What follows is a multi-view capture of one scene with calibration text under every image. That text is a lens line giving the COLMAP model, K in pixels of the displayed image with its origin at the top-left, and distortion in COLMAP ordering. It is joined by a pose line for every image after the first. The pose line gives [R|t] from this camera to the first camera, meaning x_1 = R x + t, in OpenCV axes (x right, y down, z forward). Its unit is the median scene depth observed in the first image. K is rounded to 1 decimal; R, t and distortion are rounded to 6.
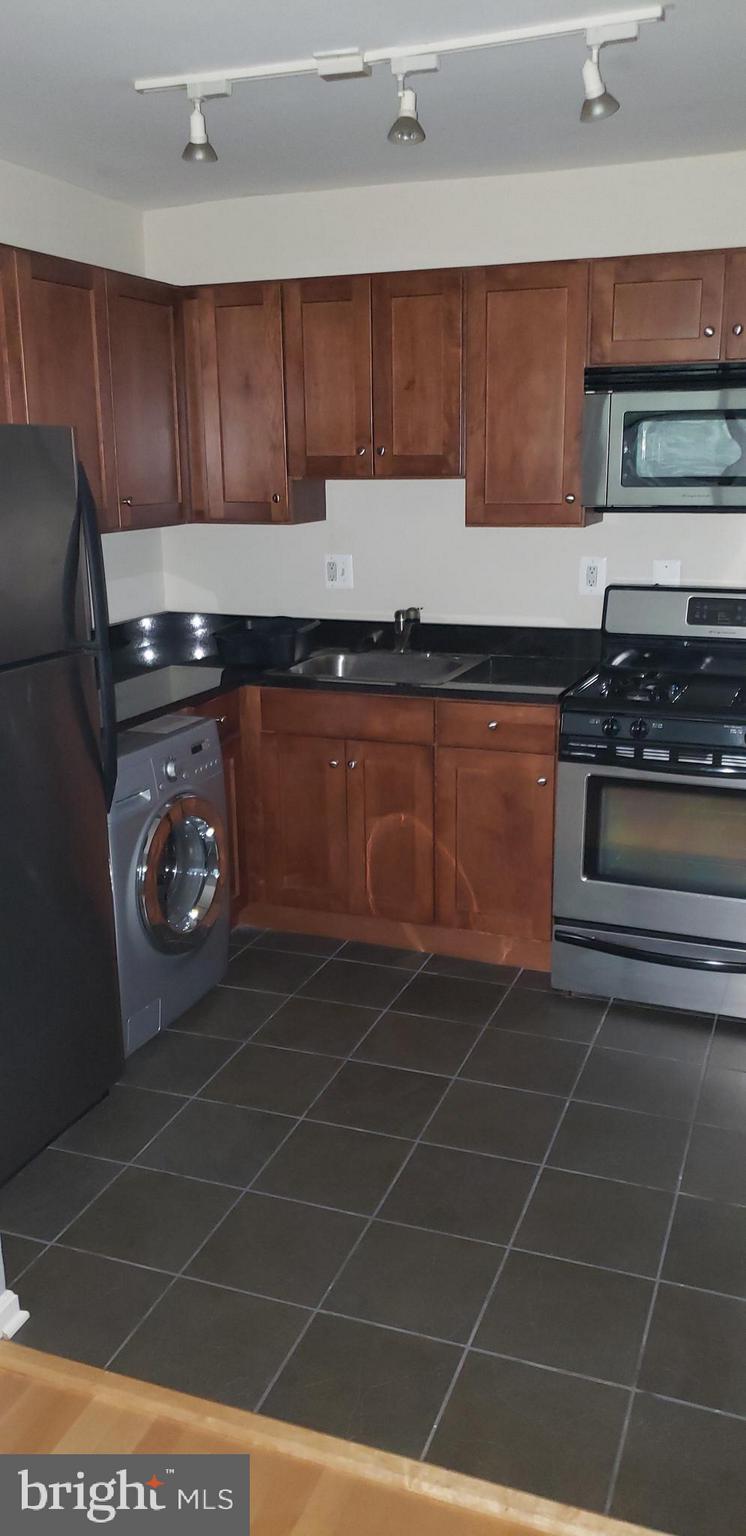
lens RADIAL K [[1178.3, 0, 368.2], [0, 1178.3, 775.0], [0, 0, 1]] dist [-0.000353, -0.010512]
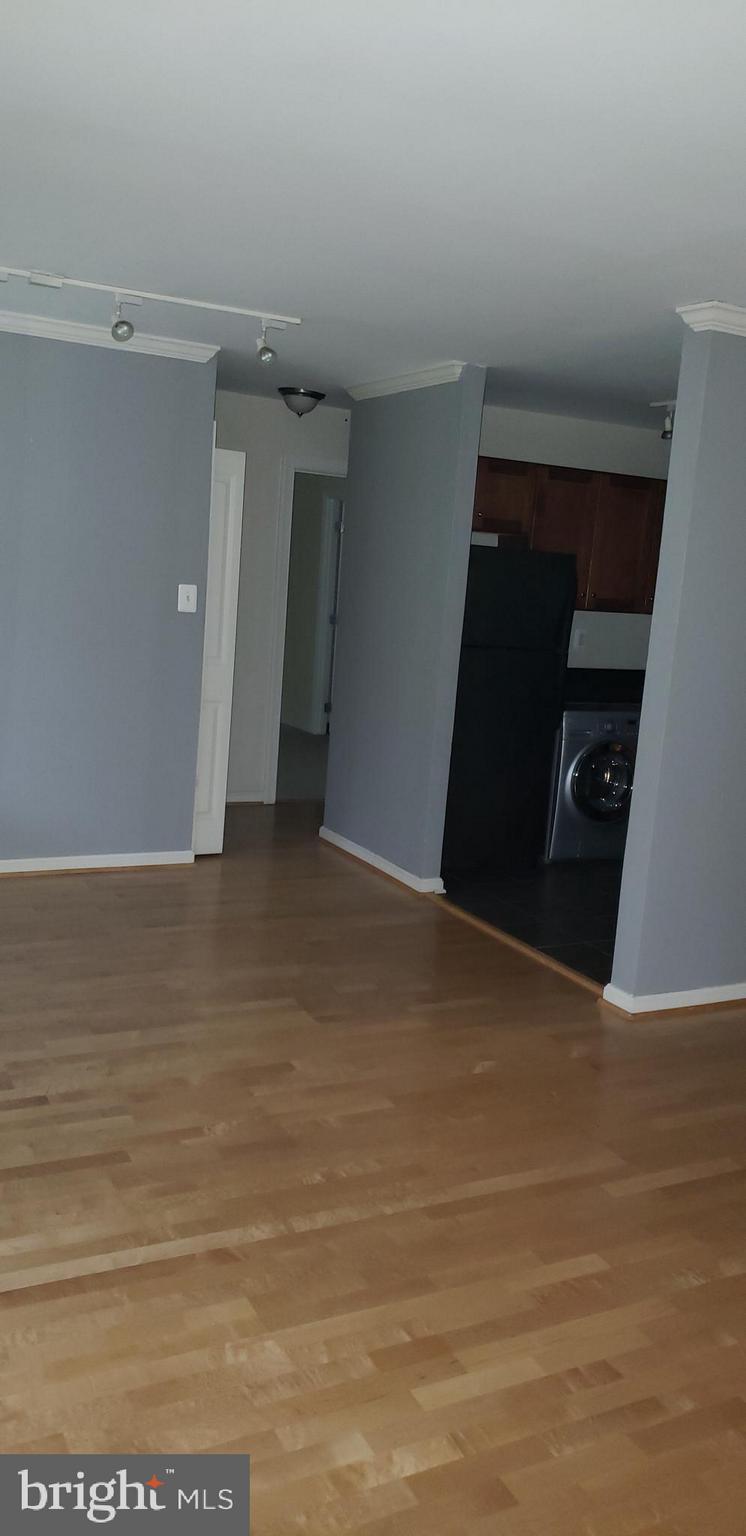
lens RADIAL K [[1178.3, 0, 368.2], [0, 1178.3, 775.0], [0, 0, 1]] dist [-0.000353, -0.010512]
pose [[0.749395, 0.173837, -0.638895, 0.700408], [-0.255455, 0.966122, -0.036764, 0.215824], [0.610860, 0.190760, 0.768415, -0.650494]]
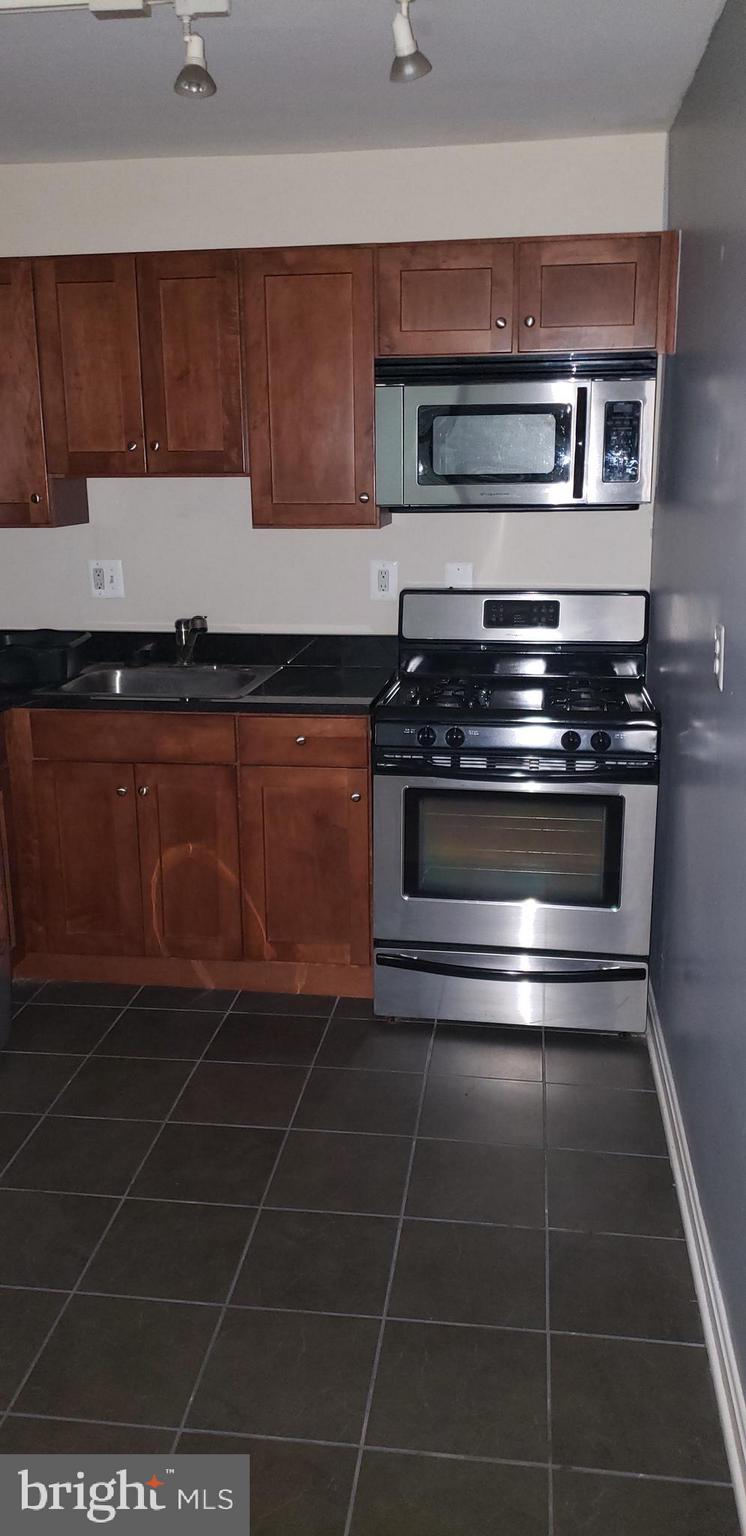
lens RADIAL K [[1178.3, 0, 368.2], [0, 1178.3, 775.0], [0, 0, 1]] dist [-0.000353, -0.010512]
pose [[0.973367, -0.054269, 0.222738, -0.046896], [0.056167, 0.998419, -0.002190, -0.009012], [-0.222267, 0.014642, 0.974876, 0.076956]]
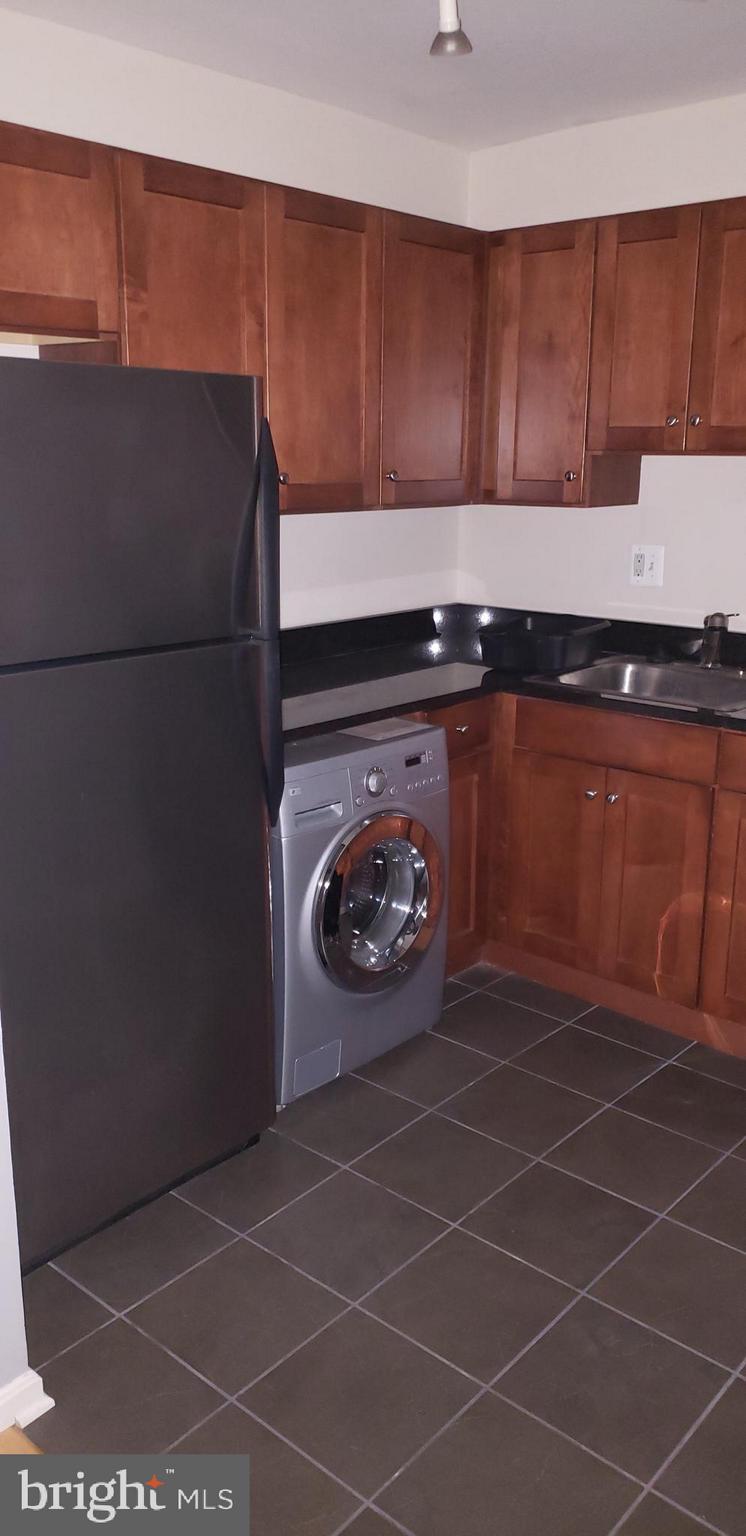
lens RADIAL K [[1178.3, 0, 368.2], [0, 1178.3, 775.0], [0, 0, 1]] dist [-0.000353, -0.010512]
pose [[0.936251, 0.109069, -0.333973, 0.102152], [-0.106880, 0.993958, 0.024985, -0.027552], [0.334680, 0.012303, 0.942252, 0.162124]]
